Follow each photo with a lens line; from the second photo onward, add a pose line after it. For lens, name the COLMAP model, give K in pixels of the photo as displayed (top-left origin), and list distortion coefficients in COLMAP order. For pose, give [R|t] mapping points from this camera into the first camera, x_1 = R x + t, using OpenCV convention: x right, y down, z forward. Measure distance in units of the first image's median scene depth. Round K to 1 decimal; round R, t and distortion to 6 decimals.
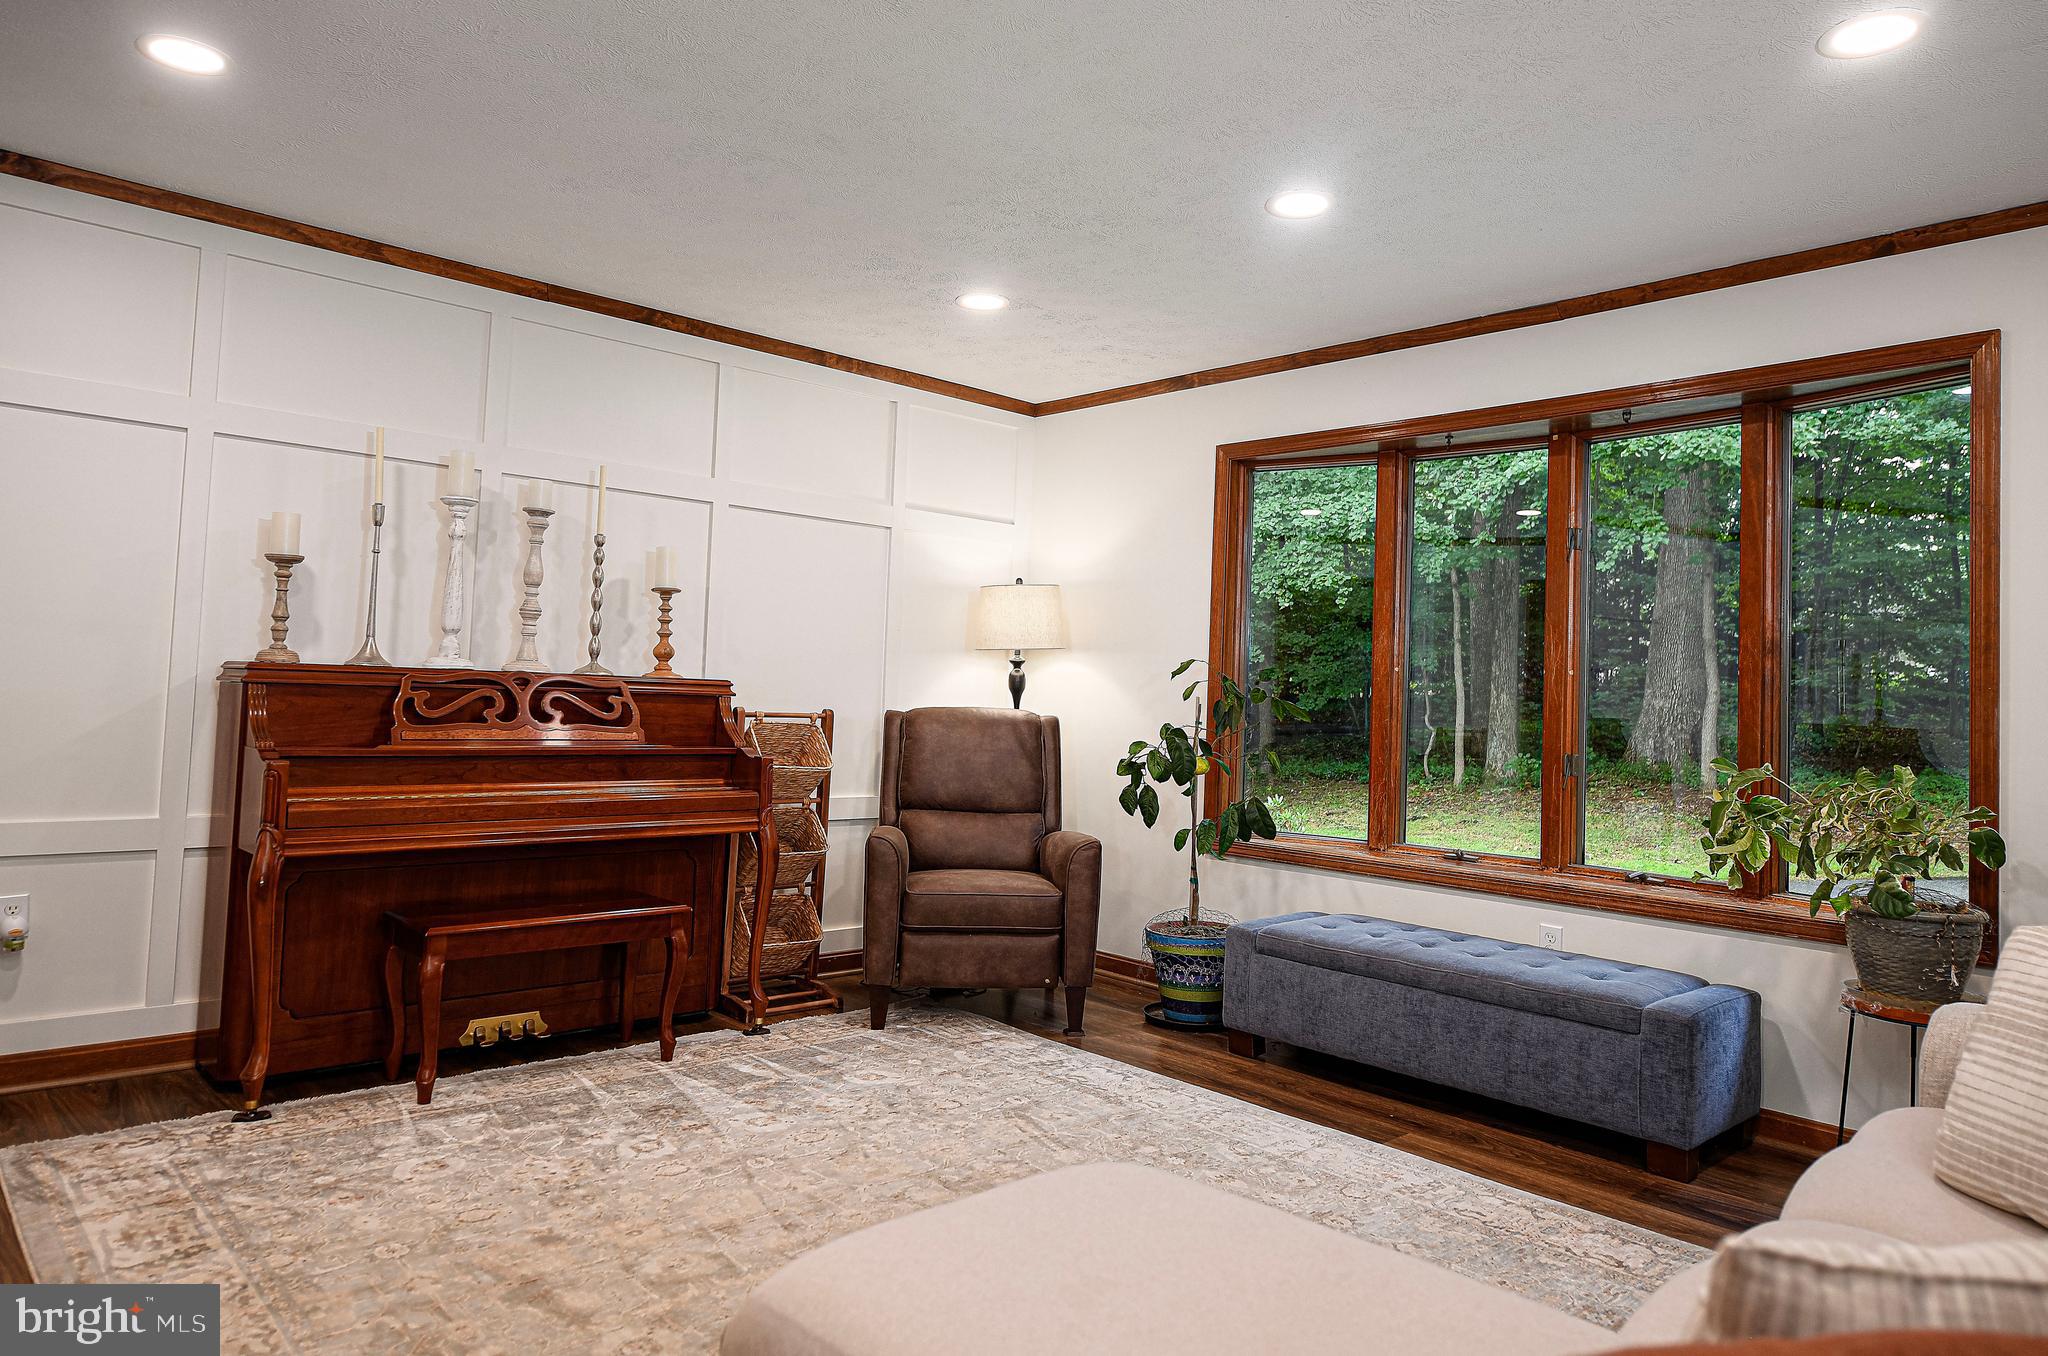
lens RADIAL K [[1307.0, 0, 1028.9], [0, 1307.0, 631.2], [0, 0, 1]] dist [-0.000700, -0.000246]
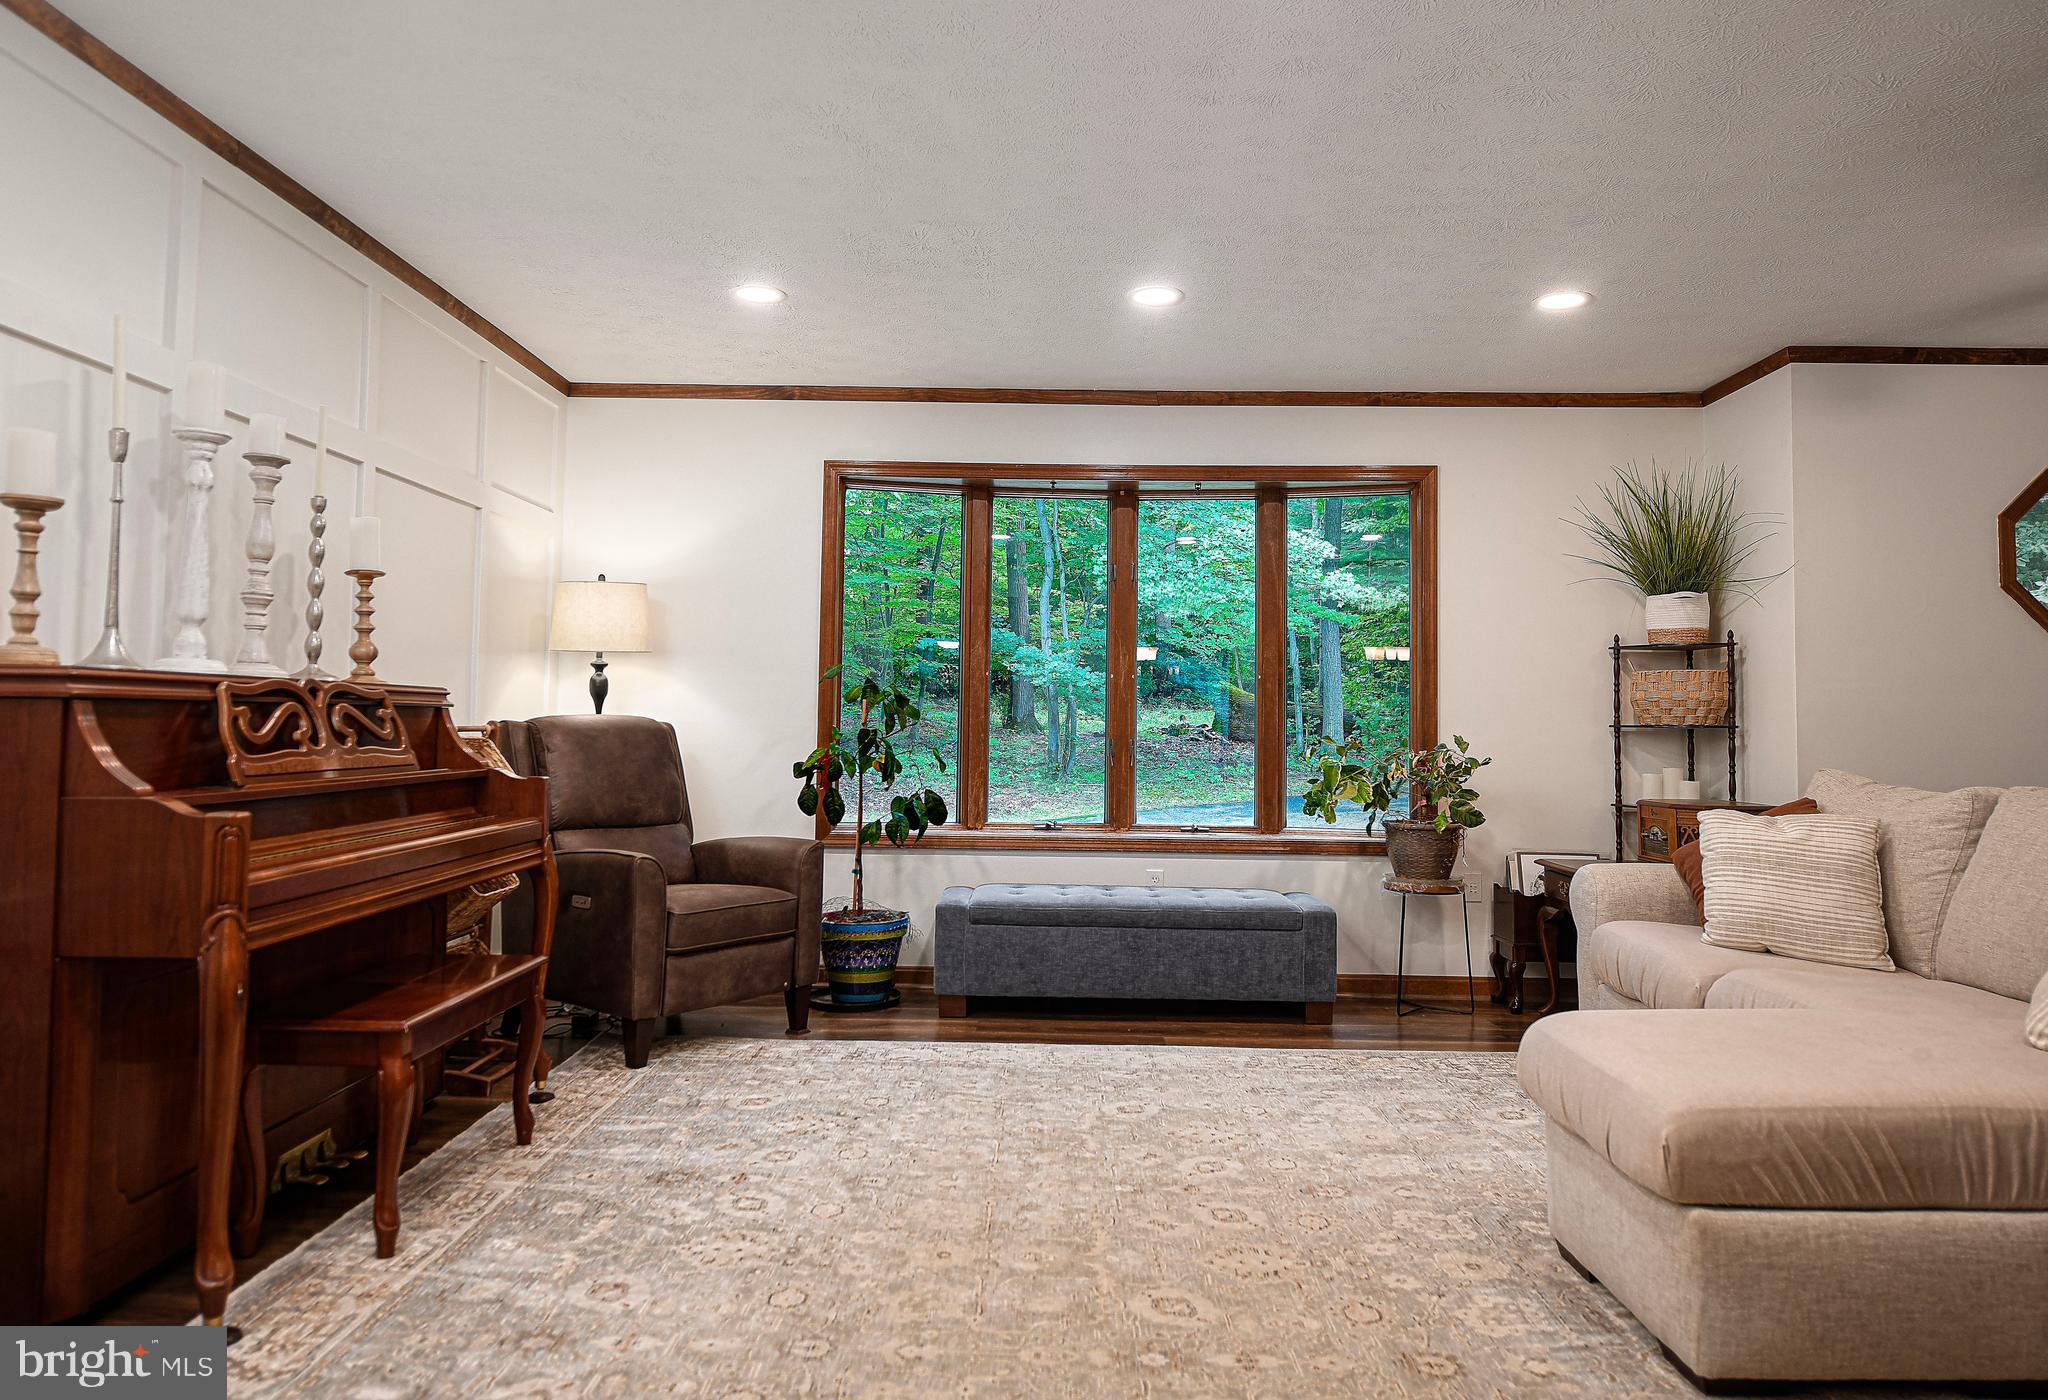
lens RADIAL K [[1315.7, 0, 1017.9], [0, 1315.7, 663.5], [0, 0, 1]] dist [0.000721, -0.001465]
pose [[0.690265, 0.005264, 0.723538, -0.693087], [-0.024219, 0.999581, 0.015832, 0.000805], [-0.723152, -0.028452, 0.690103, 0.207705]]
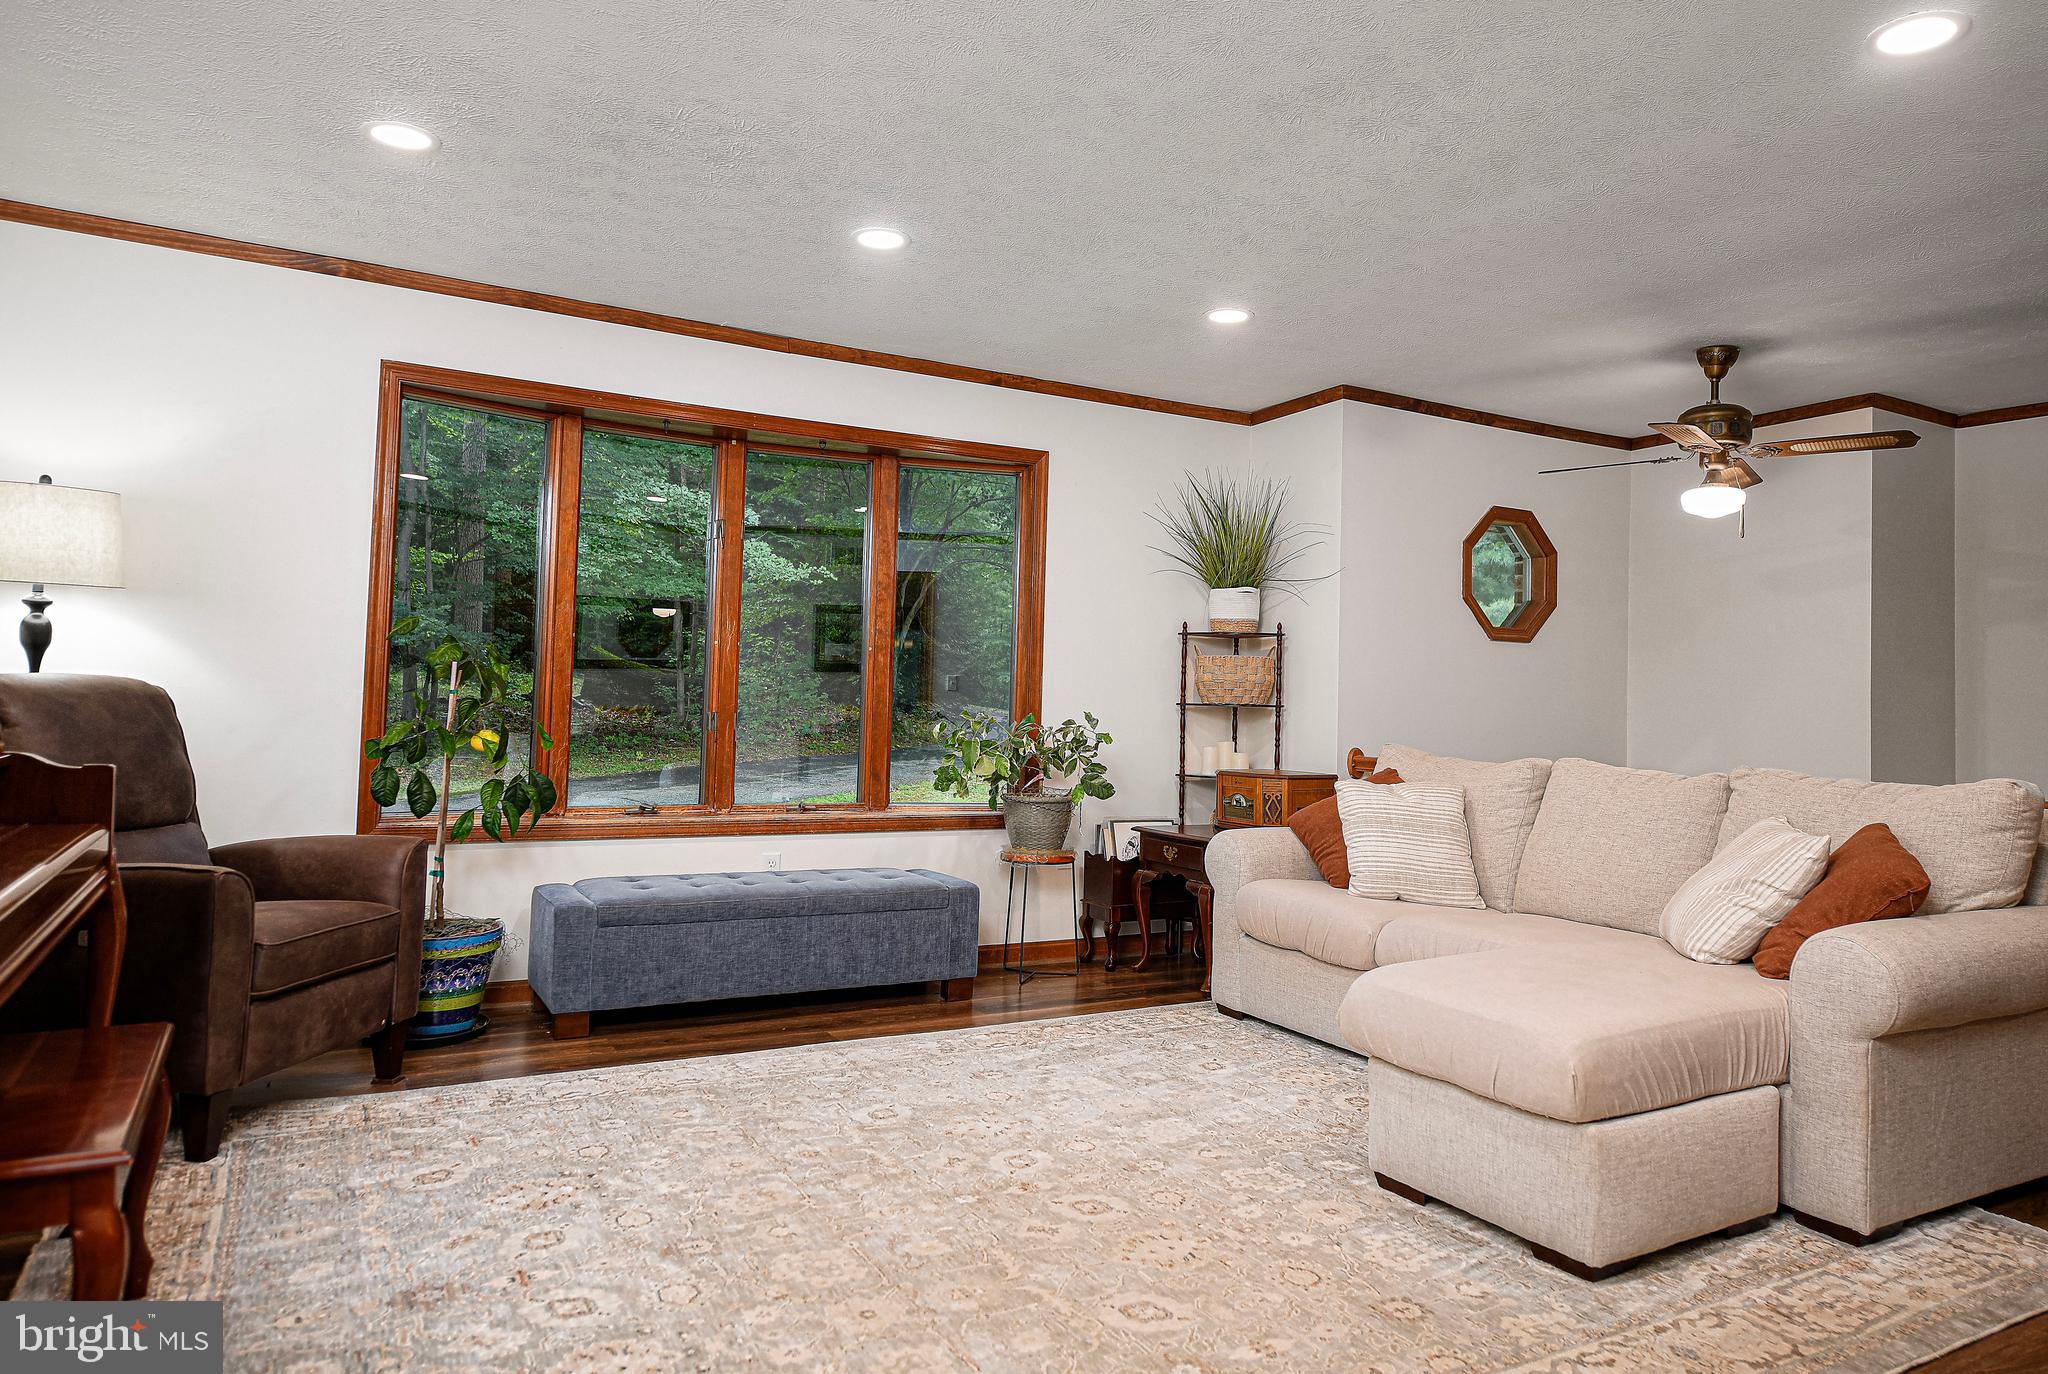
lens RADIAL K [[1315.5, 0, 1075.8], [0, 1315.5, 653.5], [0, 0, 1]] dist [0.000116, -0.001508]
pose [[0.213123, 0.008166, 0.976991, -0.785834], [-0.068291, 0.997644, 0.006559, 0.013132], [-0.974636, -0.068118, 0.213178, 0.507547]]
